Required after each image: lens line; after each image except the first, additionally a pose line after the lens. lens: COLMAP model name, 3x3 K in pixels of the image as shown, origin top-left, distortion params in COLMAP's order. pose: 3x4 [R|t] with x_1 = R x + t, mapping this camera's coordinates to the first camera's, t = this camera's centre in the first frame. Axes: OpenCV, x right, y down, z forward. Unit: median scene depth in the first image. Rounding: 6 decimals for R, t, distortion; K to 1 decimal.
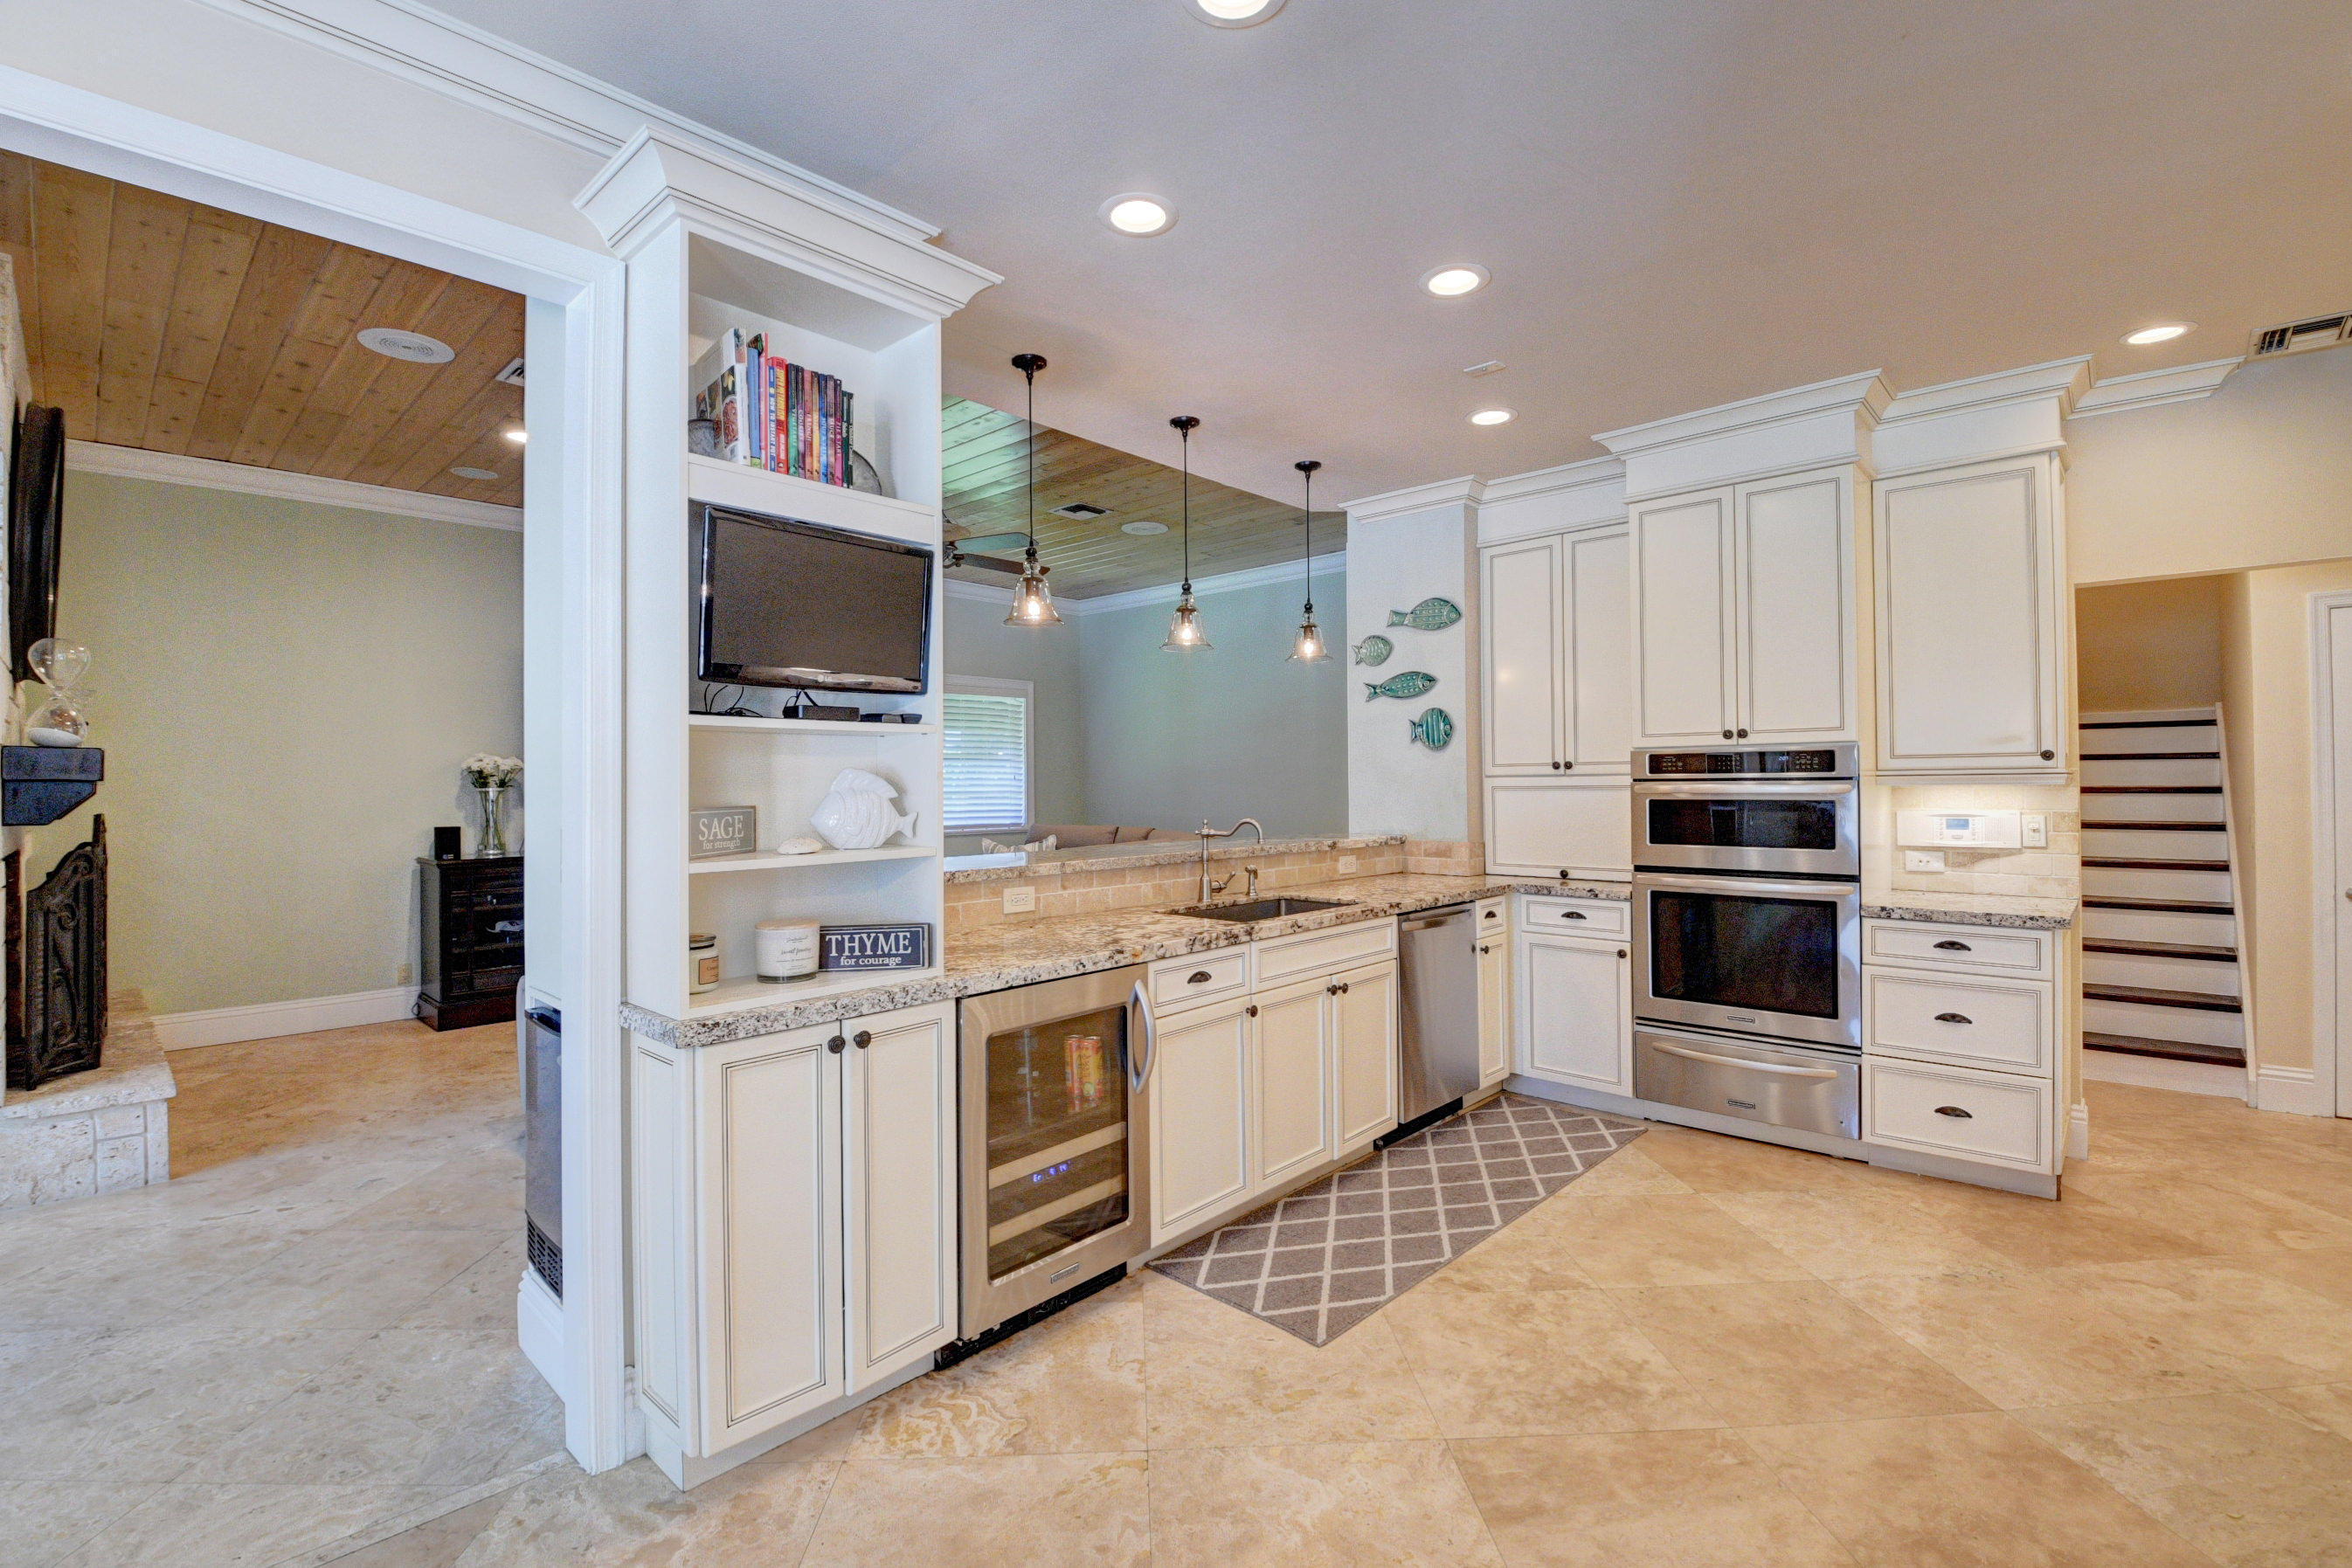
lens RADIAL K [[1040.6, 0, 1180.2], [0, 1040.6, 770.7], [0, 0, 1]] dist [0.002685, -0.016691]
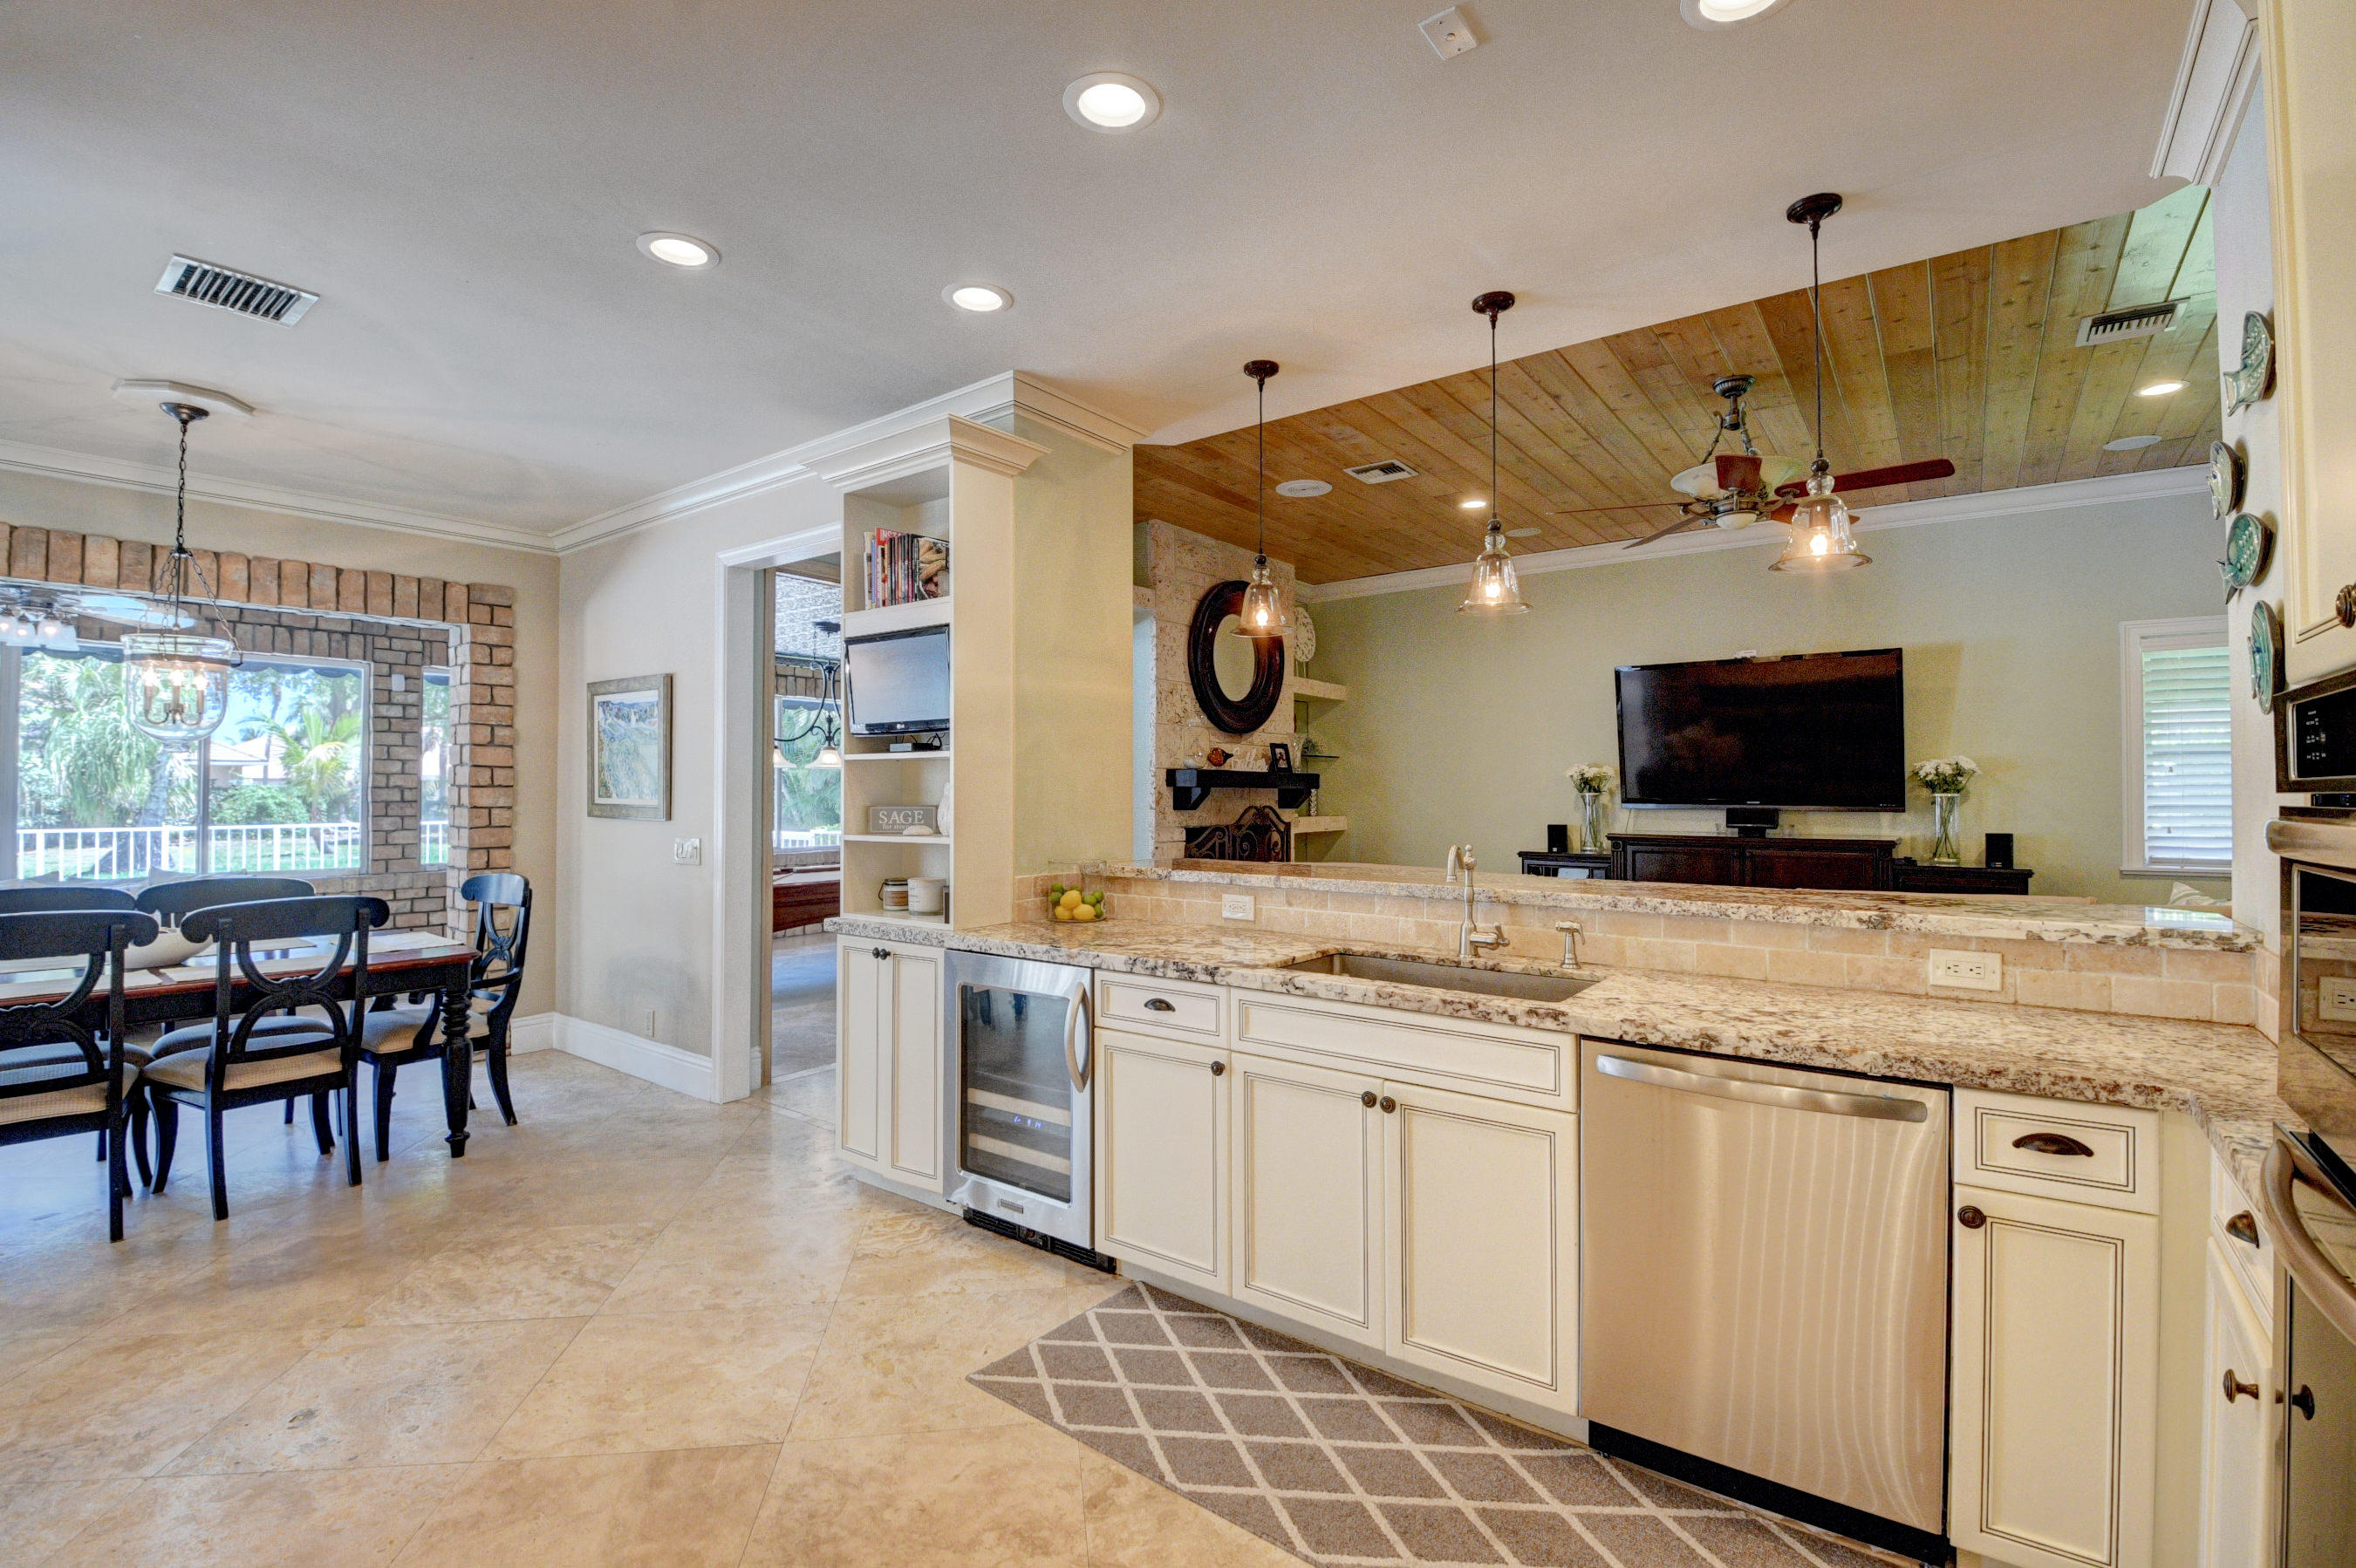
lens RADIAL K [[1042.4, 0, 1175.9], [0, 1042.4, 775.2], [0, 0, 1]] dist [0.002685, -0.016691]
pose [[0.093425, -0.007724, -0.995596, 0.793302], [0.009836, 0.999928, -0.006835, 0.001085], [0.995578, -0.009154, 0.093494, 0.784656]]
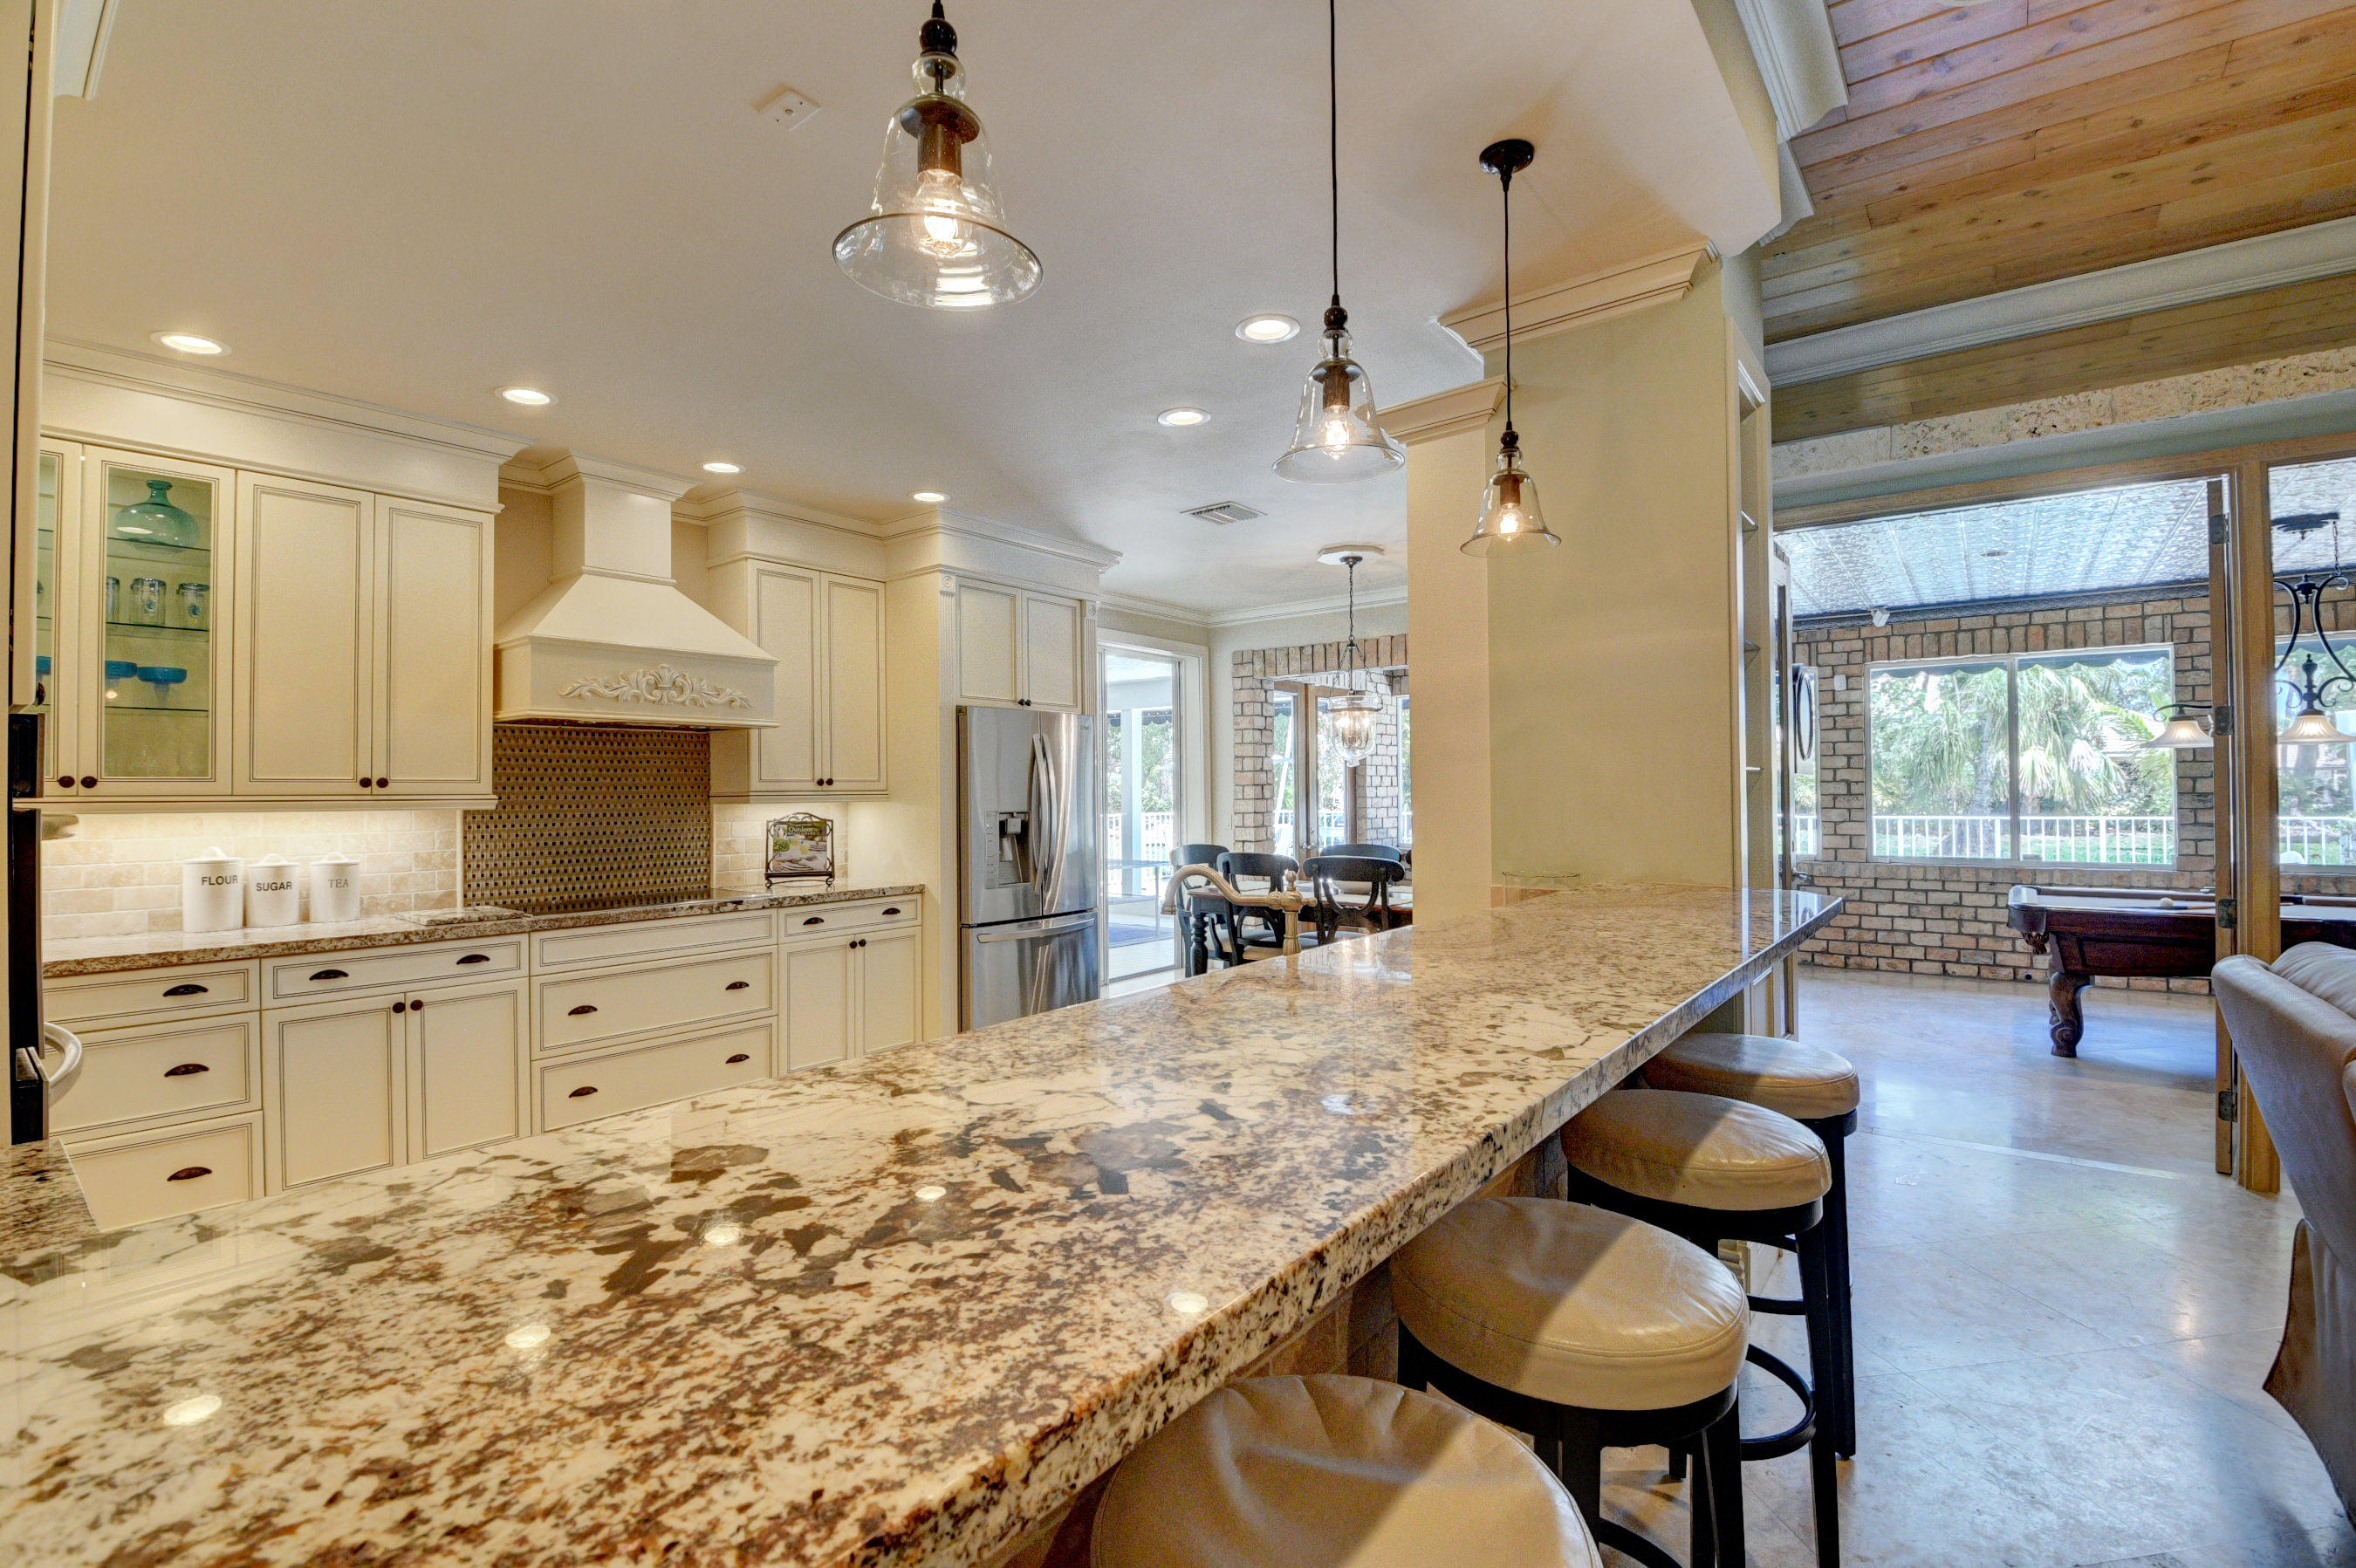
lens RADIAL K [[1042.5, 0, 1176.0], [0, 1042.5, 780.0], [0, 0, 1]] dist [0.002685, -0.016691]
pose [[-0.997861, 0.017667, -0.062938, 0.109644], [0.019179, 0.999540, -0.023504, 0.019170], [0.062494, -0.024660, -0.997741, 1.565030]]
